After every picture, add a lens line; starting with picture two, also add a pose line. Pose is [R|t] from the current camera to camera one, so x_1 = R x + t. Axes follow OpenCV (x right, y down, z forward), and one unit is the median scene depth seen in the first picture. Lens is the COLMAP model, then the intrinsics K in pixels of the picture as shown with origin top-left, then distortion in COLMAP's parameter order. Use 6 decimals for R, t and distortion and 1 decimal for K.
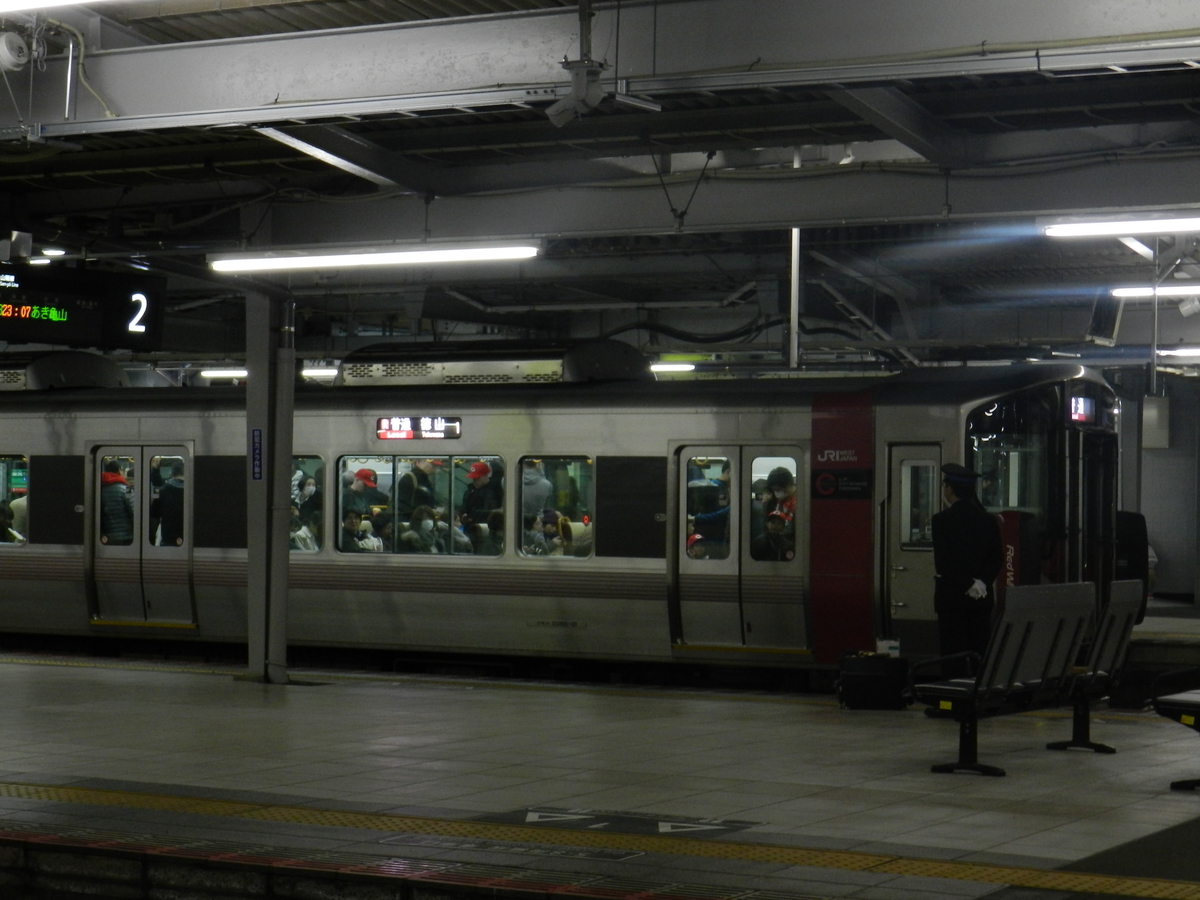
lens RADIAL K [[2658.7, 0, 600.0], [0, 2658.7, 448.4], [0, 0, 1]] dist [-0.046113, 0.000000]
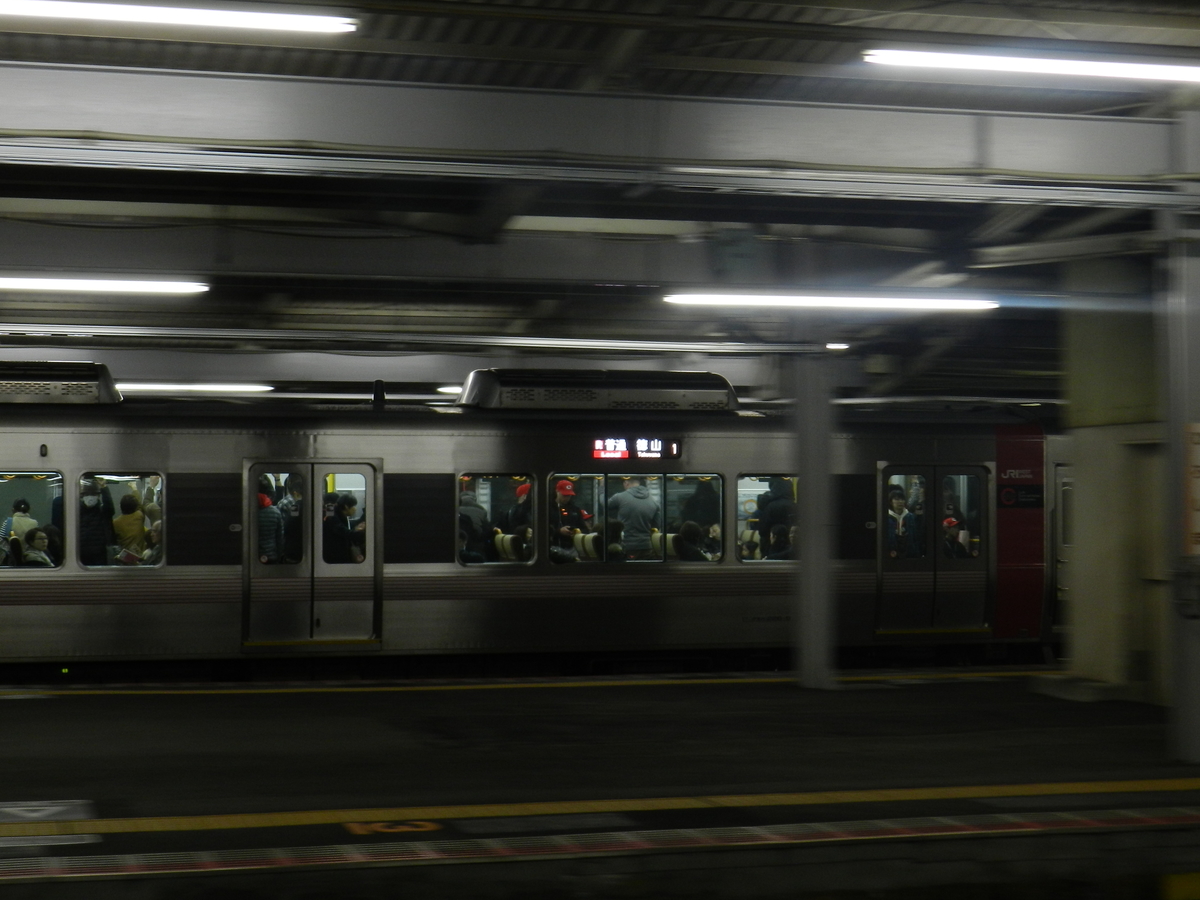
lens RADIAL K [[2097.7, 0, 600.0], [0, 2097.7, 453.3], [0, 0, 1]] dist [-0.005785, 0.000000]
pose [[0.714391, 0.006791, 0.699714, -0.657178], [-0.003380, 0.999975, -0.006255, -0.000135], [-0.699739, 0.002104, 0.714396, 0.367871]]
